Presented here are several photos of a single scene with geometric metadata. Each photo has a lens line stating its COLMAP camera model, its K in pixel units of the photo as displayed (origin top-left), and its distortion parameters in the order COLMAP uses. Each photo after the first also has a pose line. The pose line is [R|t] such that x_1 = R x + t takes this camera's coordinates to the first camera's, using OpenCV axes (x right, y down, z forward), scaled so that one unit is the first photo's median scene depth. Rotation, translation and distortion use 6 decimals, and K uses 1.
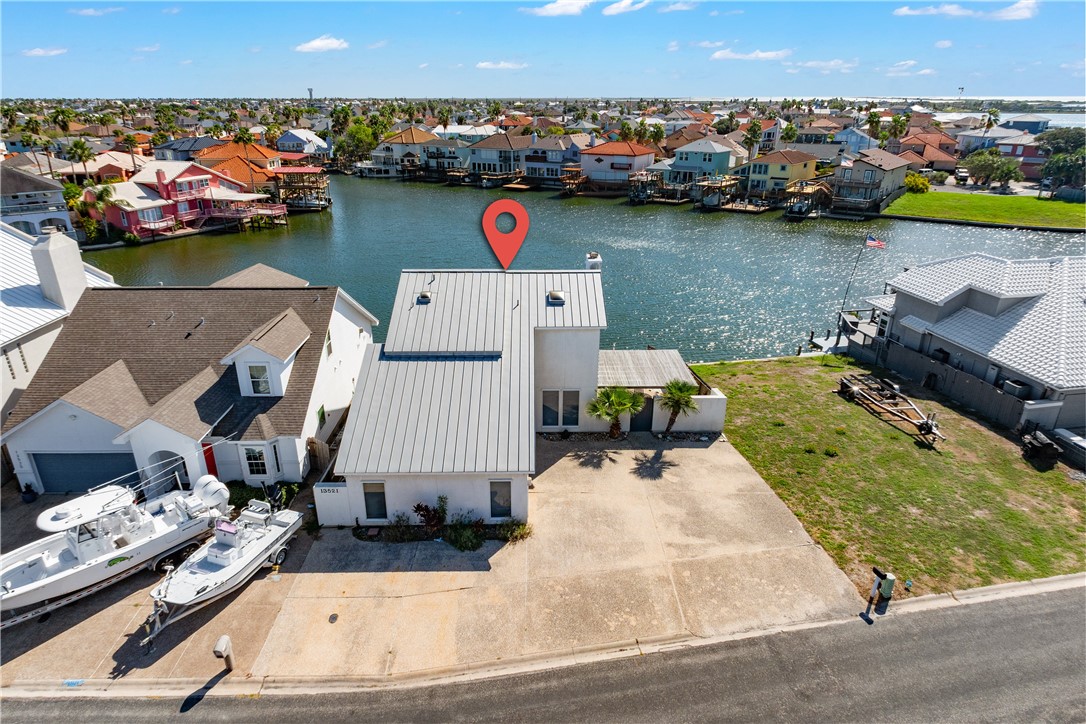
lens RADIAL K [[637.0, 0, 535.9], [0, 637.0, 361.0], [0, 0, 1]] dist [0.001776, -0.000387]
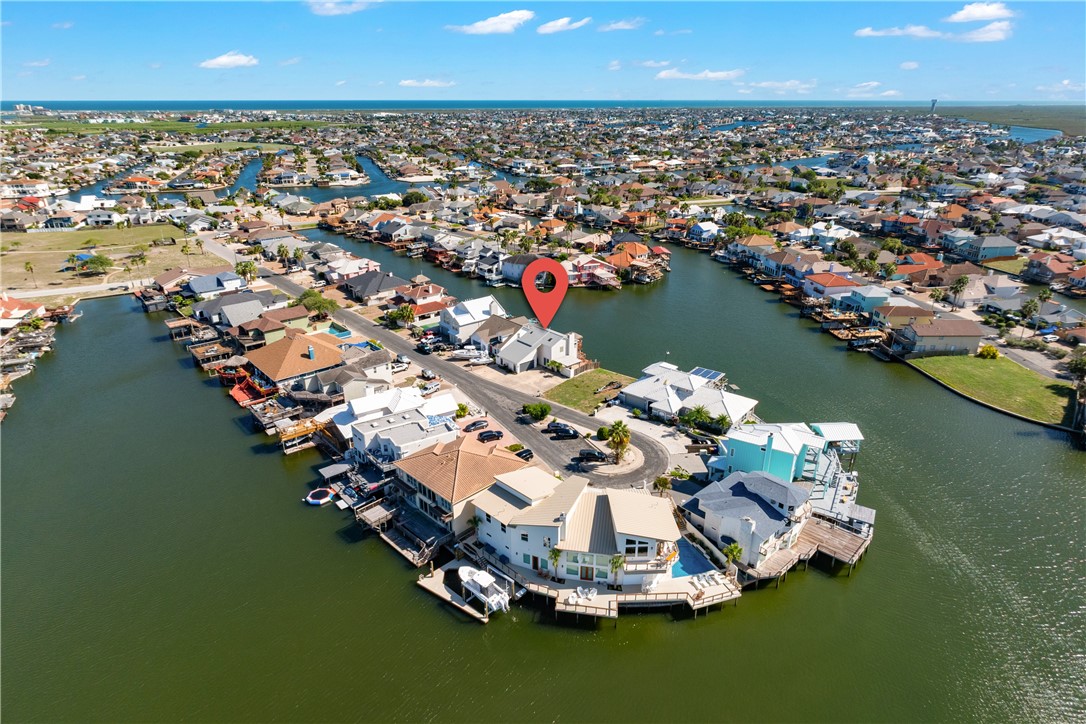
lens RADIAL K [[637.0, 0, 535.9], [0, 637.0, 361.0], [0, 0, 1]] dist [0.001776, -0.000387]
pose [[0.647887, 0.288832, -0.704854, 4.431250], [-0.288042, 0.949513, 0.124326, -0.666448], [0.705177, 0.122478, 0.698373, -3.160482]]
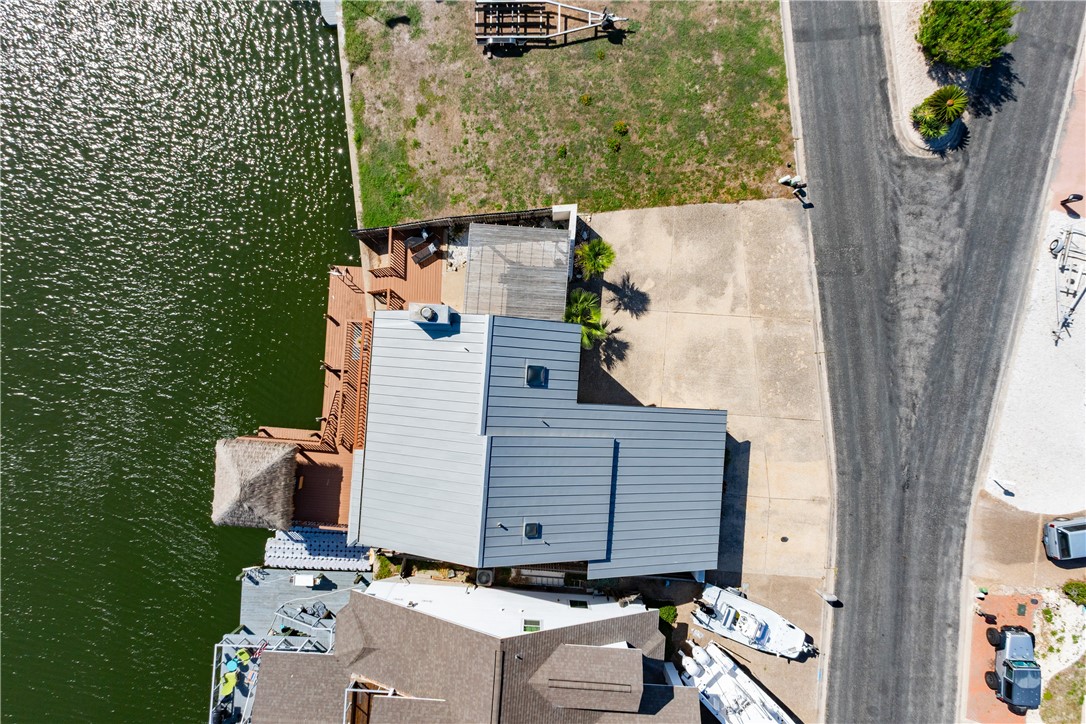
lens RADIAL K [[637.0, 0, 535.9], [0, 637.0, 361.0], [0, 0, 1]] dist [0.001776, -0.000387]
pose [[0.074785, -0.997184, 0.005619, 0.062820], [0.368395, 0.032864, 0.929088, -1.159068], [-0.926657, -0.067412, 0.369815, 0.894621]]
